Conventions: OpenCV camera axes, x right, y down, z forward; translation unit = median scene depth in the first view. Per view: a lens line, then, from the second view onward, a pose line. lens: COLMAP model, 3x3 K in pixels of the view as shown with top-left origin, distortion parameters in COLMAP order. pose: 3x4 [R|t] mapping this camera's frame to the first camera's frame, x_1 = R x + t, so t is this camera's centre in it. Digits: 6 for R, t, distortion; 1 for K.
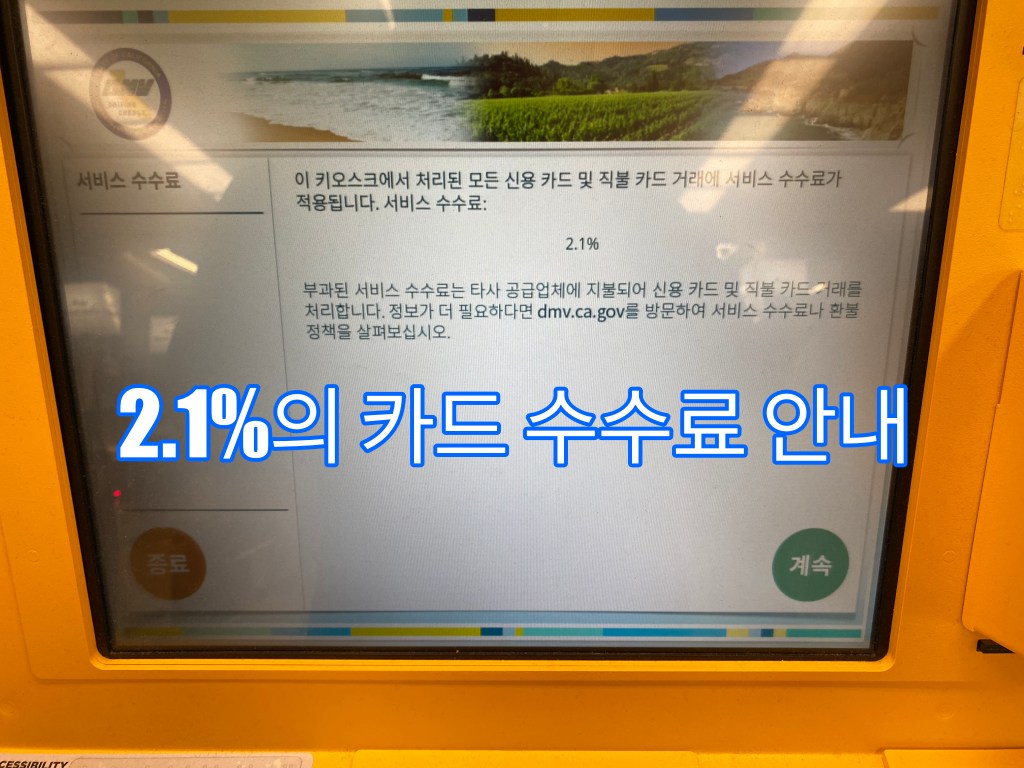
lens RADIAL K [[768.6, 0, 511.5], [0, 768.6, 376.6], [0, 0, 1]] dist [-0.007625, -0.001598]
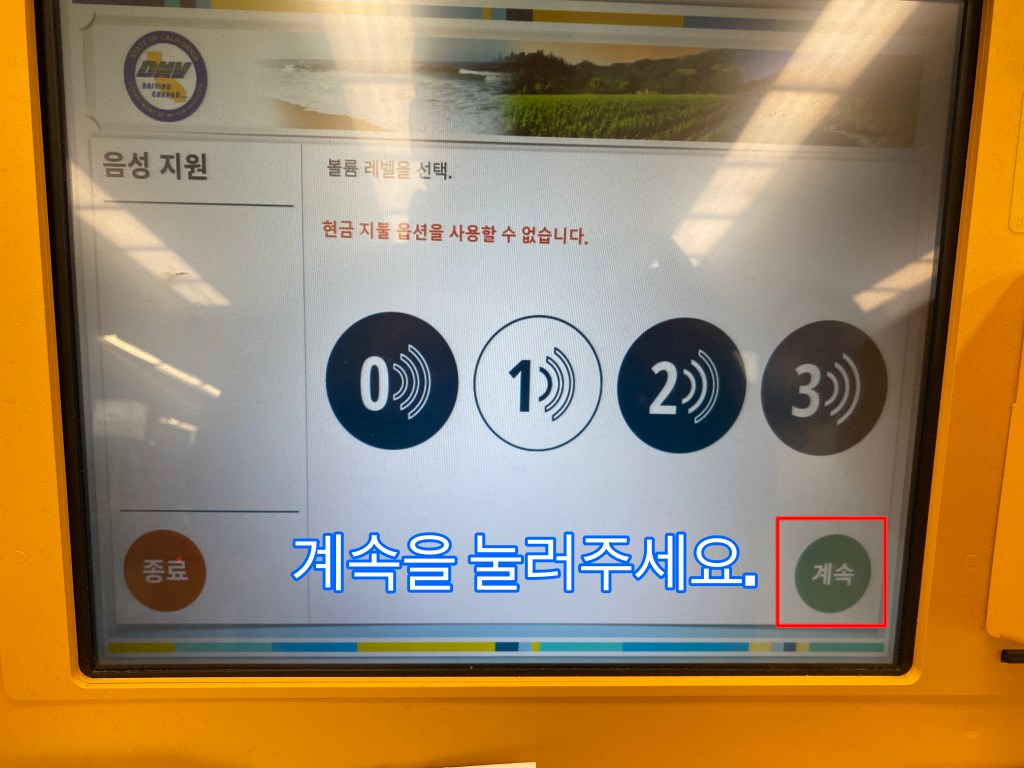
lens RADIAL K [[768.6, 0, 506.8], [0, 768.6, 387.3], [0, 0, 1]] dist [-0.007625, -0.001598]
pose [[0.998197, 0.017620, 0.057378, -0.103352], [-0.011347, 0.994101, -0.107867, 0.137547], [-0.058940, 0.107021, 0.992508, 0.024714]]
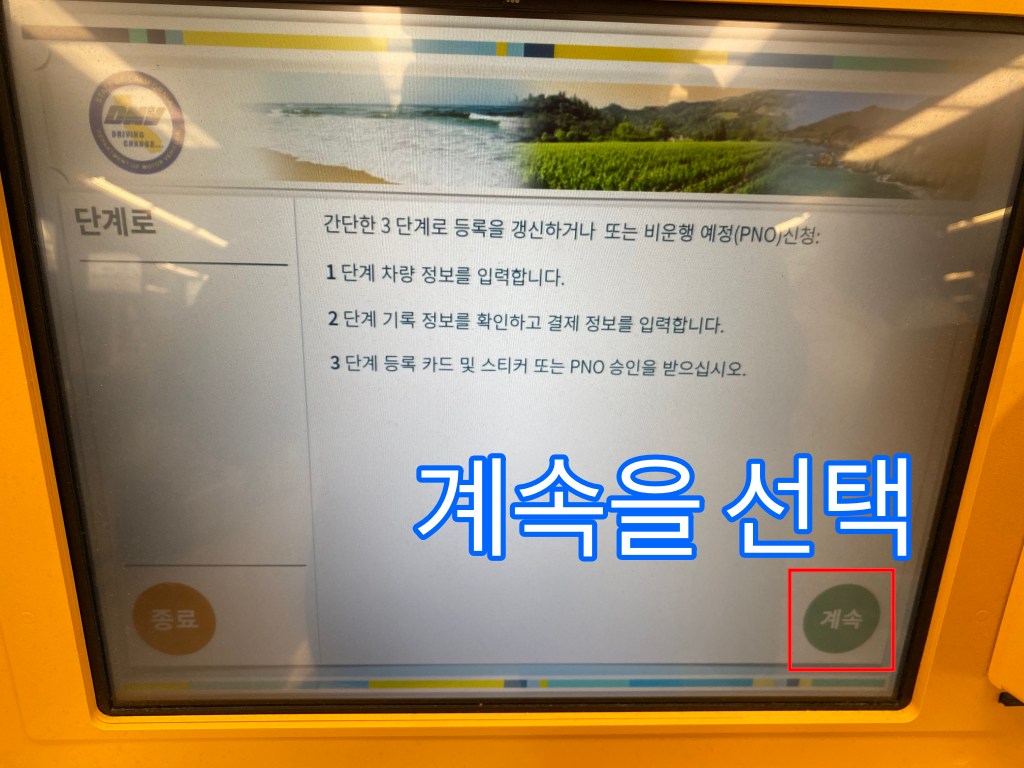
lens RADIAL K [[768.6, 0, 505.5], [0, 768.6, 373.6], [0, 0, 1]] dist [-0.007625, -0.001598]
pose [[0.998045, 0.015082, 0.060650, -0.123581], [-0.019351, 0.997330, 0.070423, -0.151305], [-0.059426, -0.071459, 0.995672, 0.075972]]
